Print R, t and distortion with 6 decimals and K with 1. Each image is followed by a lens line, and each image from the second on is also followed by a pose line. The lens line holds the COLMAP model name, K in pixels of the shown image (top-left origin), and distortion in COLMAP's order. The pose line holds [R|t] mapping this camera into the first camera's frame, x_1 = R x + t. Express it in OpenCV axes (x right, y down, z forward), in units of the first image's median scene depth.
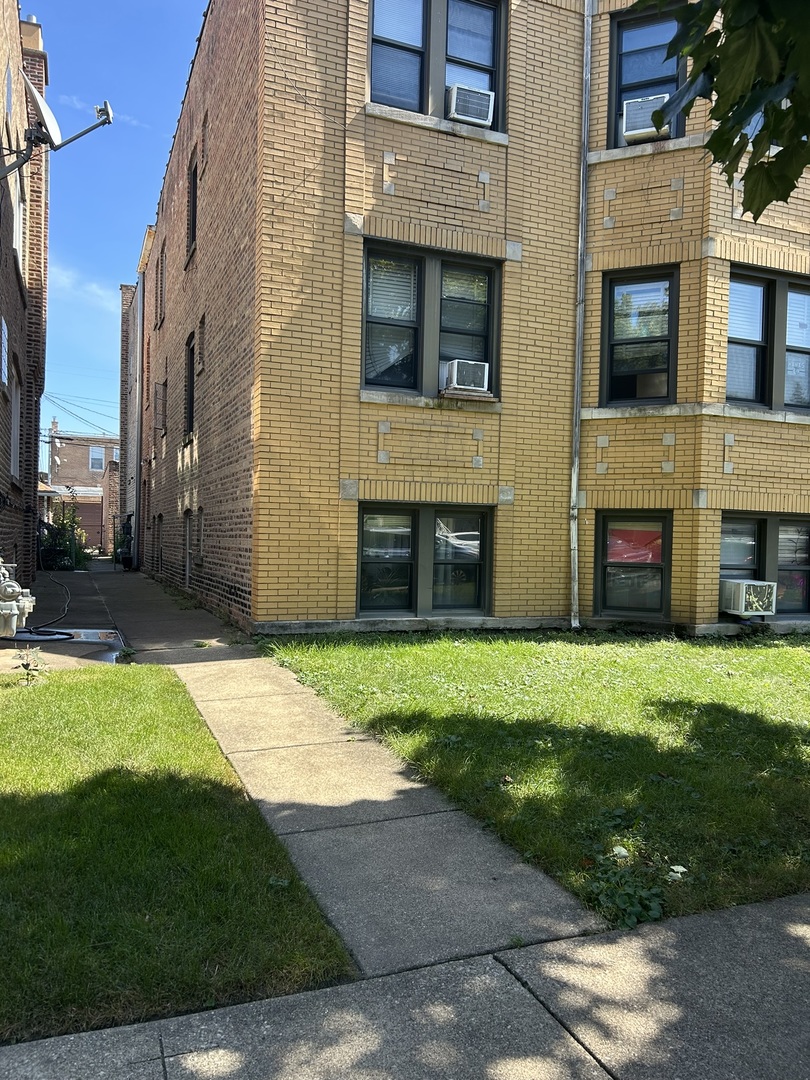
lens RADIAL K [[820.7, 0, 399.2], [0, 820.7, 543.0], [0, 0, 1]] dist [0.046765, -0.045751]
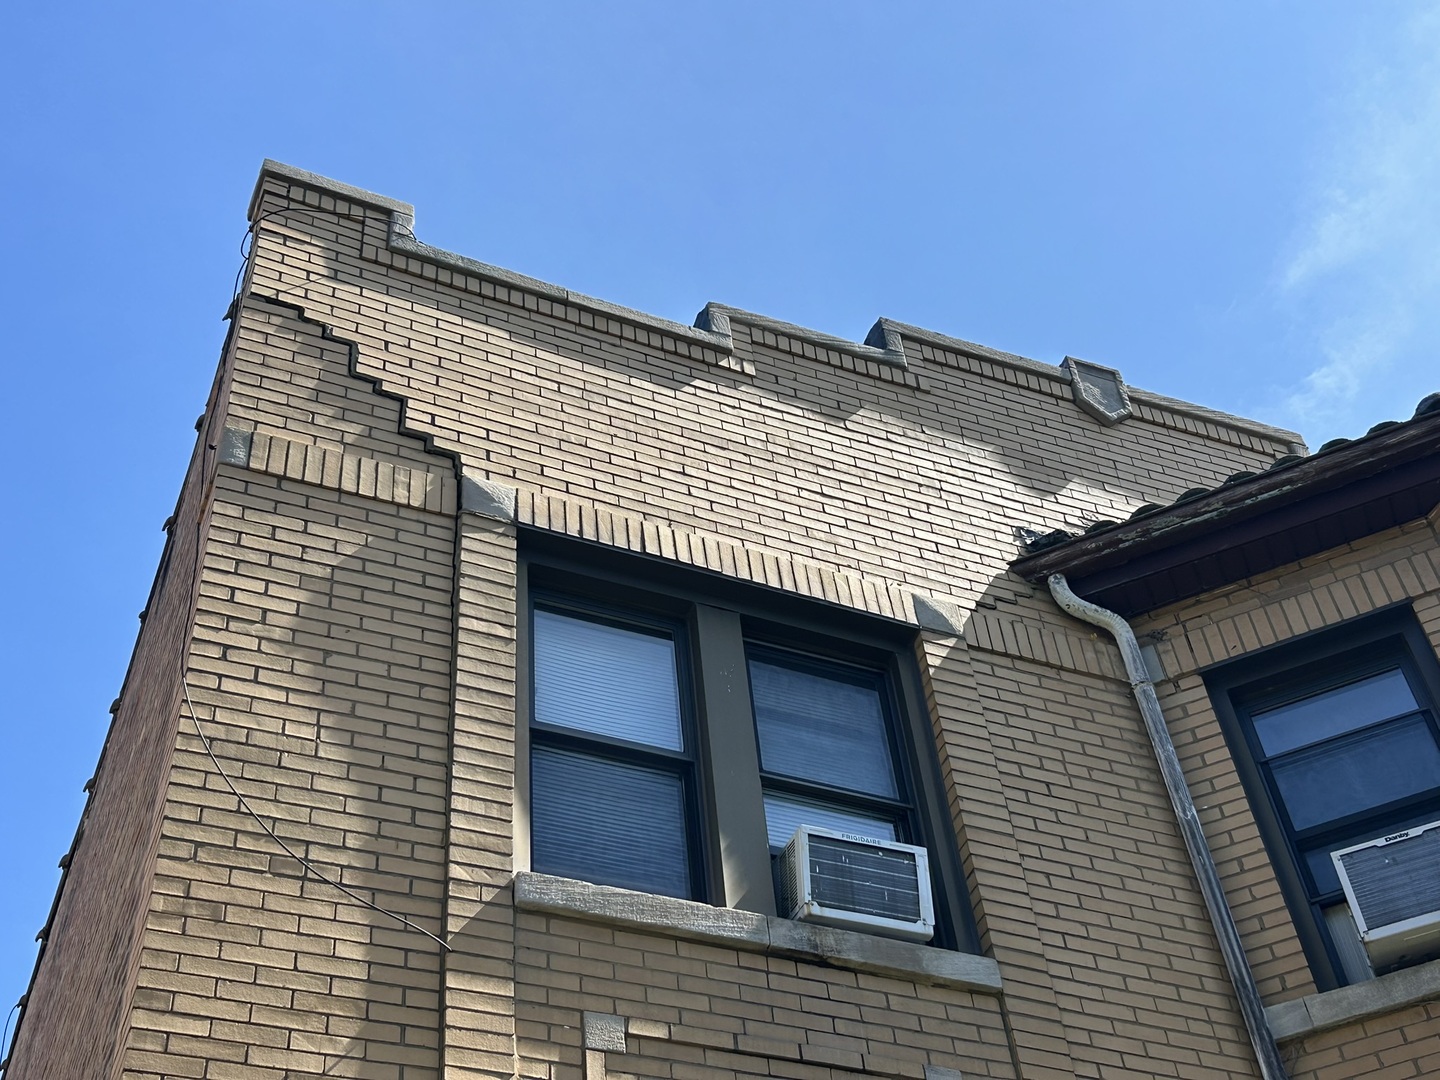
lens RADIAL K [[1972.3, 0, 732.3], [0, 1972.3, 548.9], [0, 0, 1]] dist [0.068213, 0.000000]
pose [[0.994120, -0.065878, 0.085943, -0.015159], [0.107903, 0.669411, -0.735014, -0.075787], [-0.009109, 0.739965, 0.672584, 0.408518]]
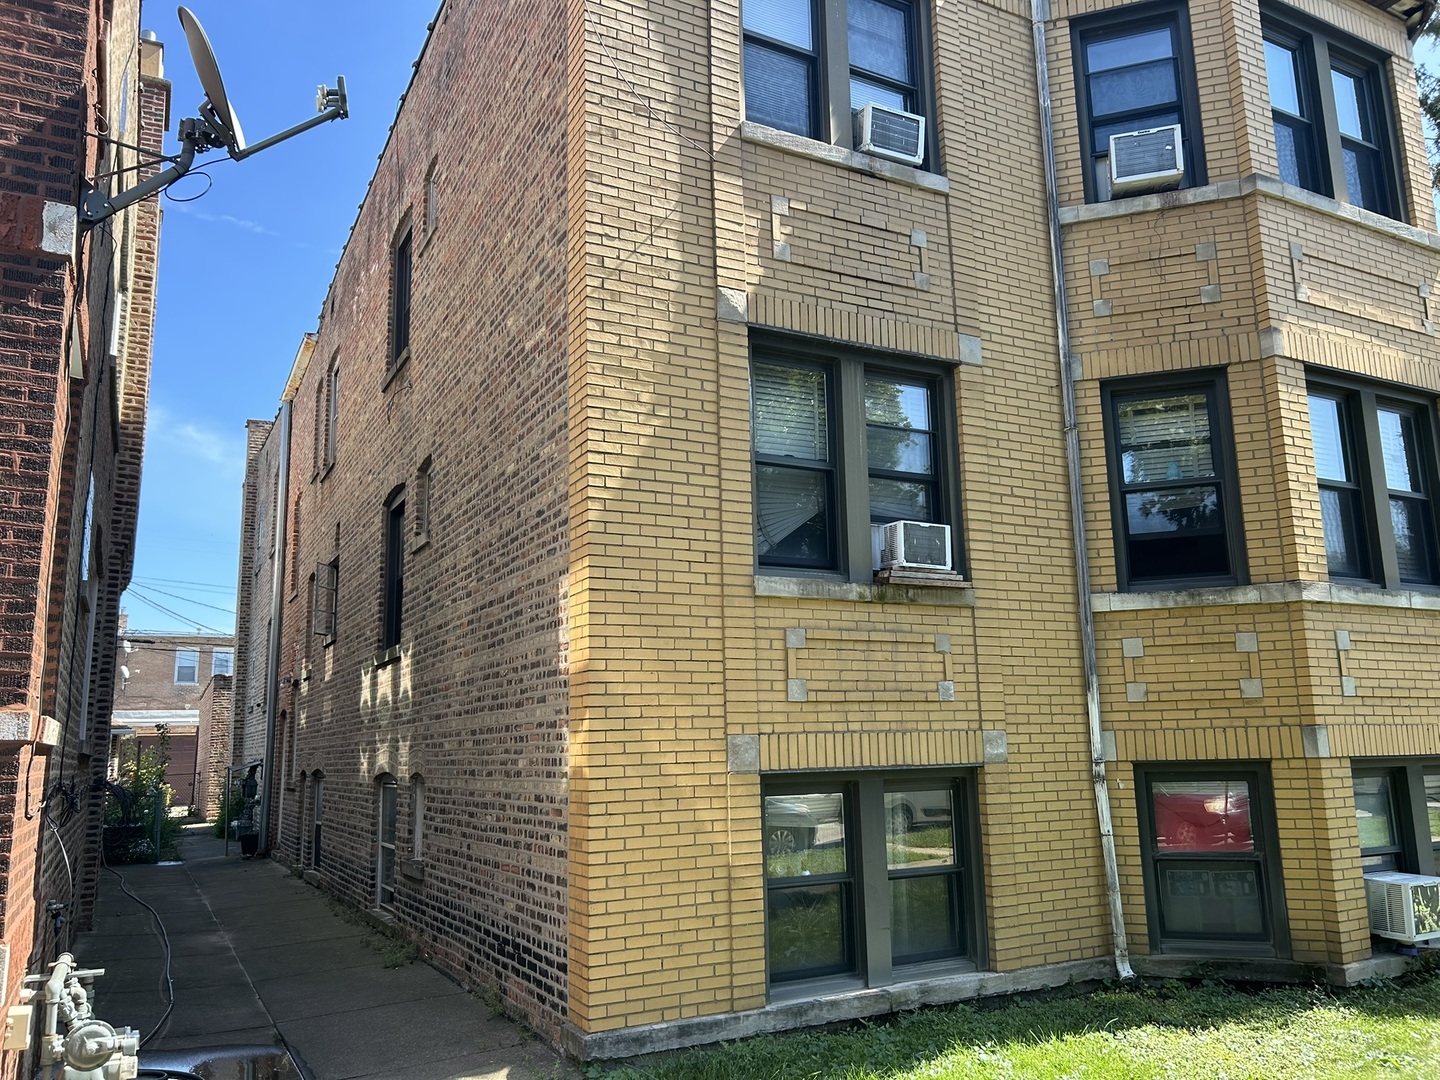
lens RADIAL K [[1094.3, 0, 732.7], [0, 1094.3, 542.8], [0, 0, 1]] dist [0.046765, -0.045751]
pose [[0.992647, -0.024409, 0.118561, -0.142380], [0.046580, 0.981061, -0.188013, -0.062757], [-0.111726, 0.192153, 0.974984, 0.240138]]
